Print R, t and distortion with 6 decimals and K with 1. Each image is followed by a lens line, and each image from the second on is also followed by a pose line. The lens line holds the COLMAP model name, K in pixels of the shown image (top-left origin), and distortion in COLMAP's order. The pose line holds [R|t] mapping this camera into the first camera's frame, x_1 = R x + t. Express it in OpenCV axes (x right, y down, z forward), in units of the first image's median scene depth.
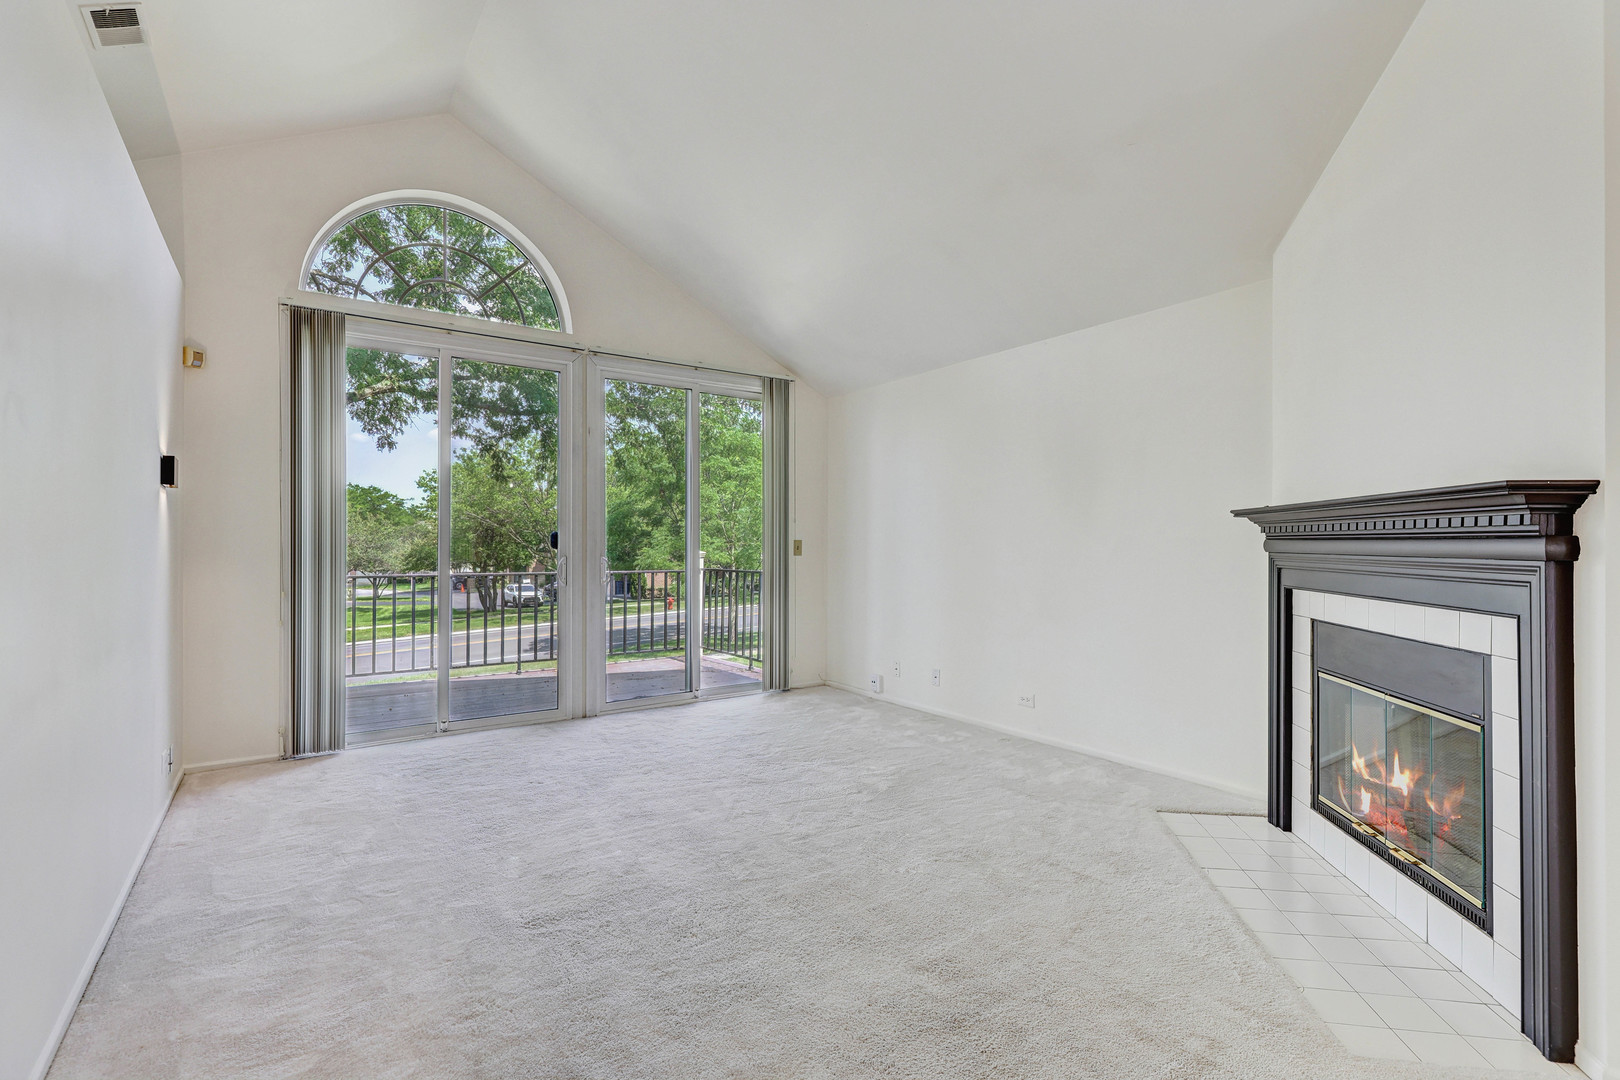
lens RADIAL K [[731.5, 0, 807.1], [0, 731.5, 545.9], [0, 0, 1]] dist [-0.000613, 0.002032]
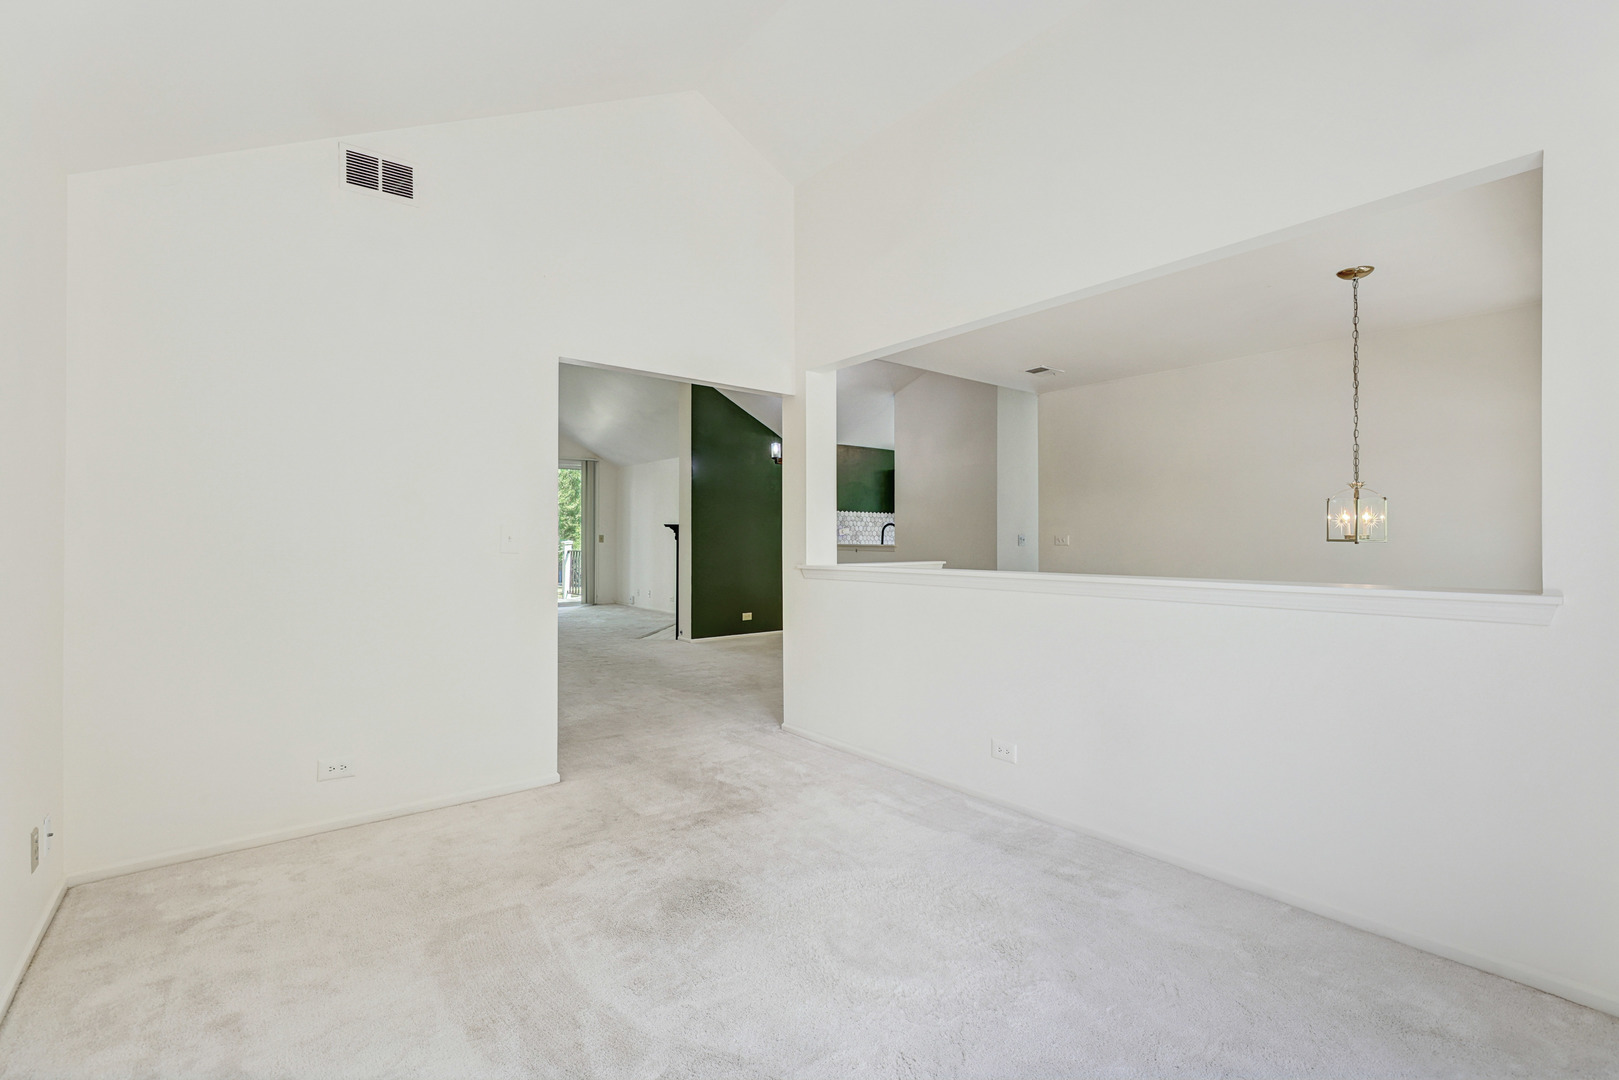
lens RADIAL K [[731.1, 0, 805.7], [0, 731.1, 538.7], [0, 0, 1]] dist [-0.000613, 0.002032]
pose [[0.998619, 0.003845, 0.052405, 0.186476], [-0.003716, 0.999990, -0.002551, 0.002456], [-0.052414, 0.002353, 0.998623, -0.461571]]
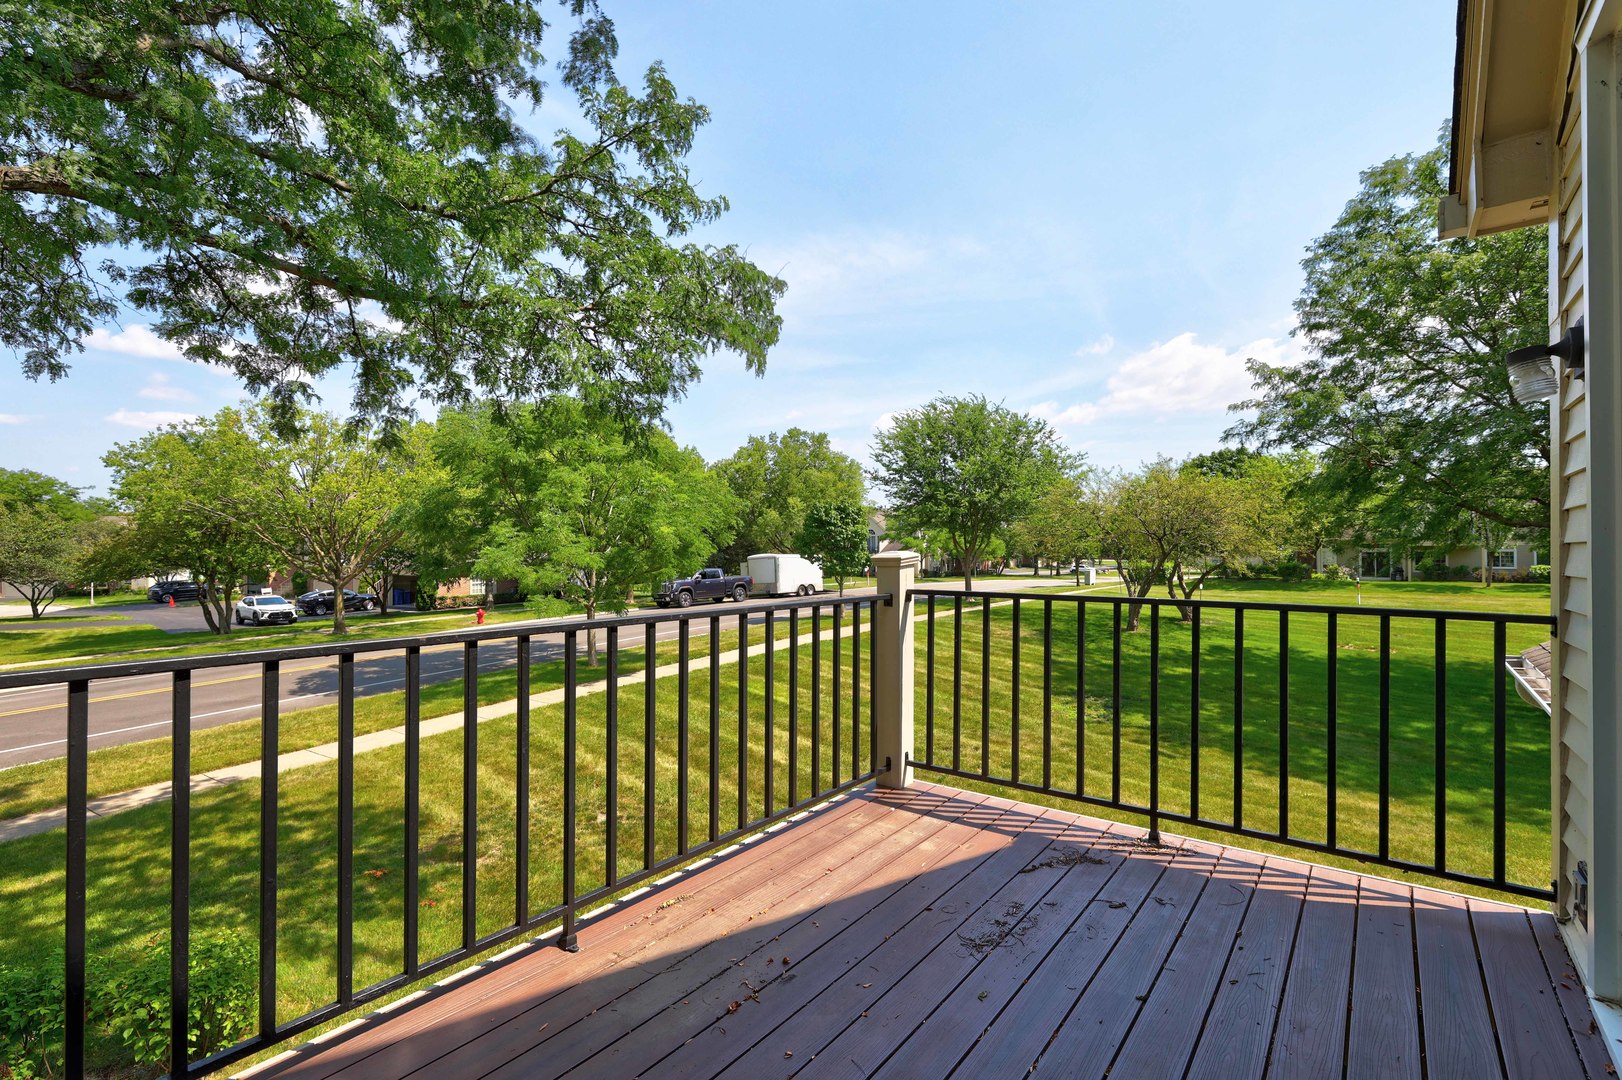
lens RADIAL K [[732.4, 0, 807.9], [0, 732.4, 548.2], [0, 0, 1]] dist [-0.000613, 0.002032]
pose [[0.961501, -0.005436, 0.274747, -0.167241], [0.004418, 0.999981, 0.004324, 0.000584], [-0.274766, -0.002943, 0.961507, 0.295504]]
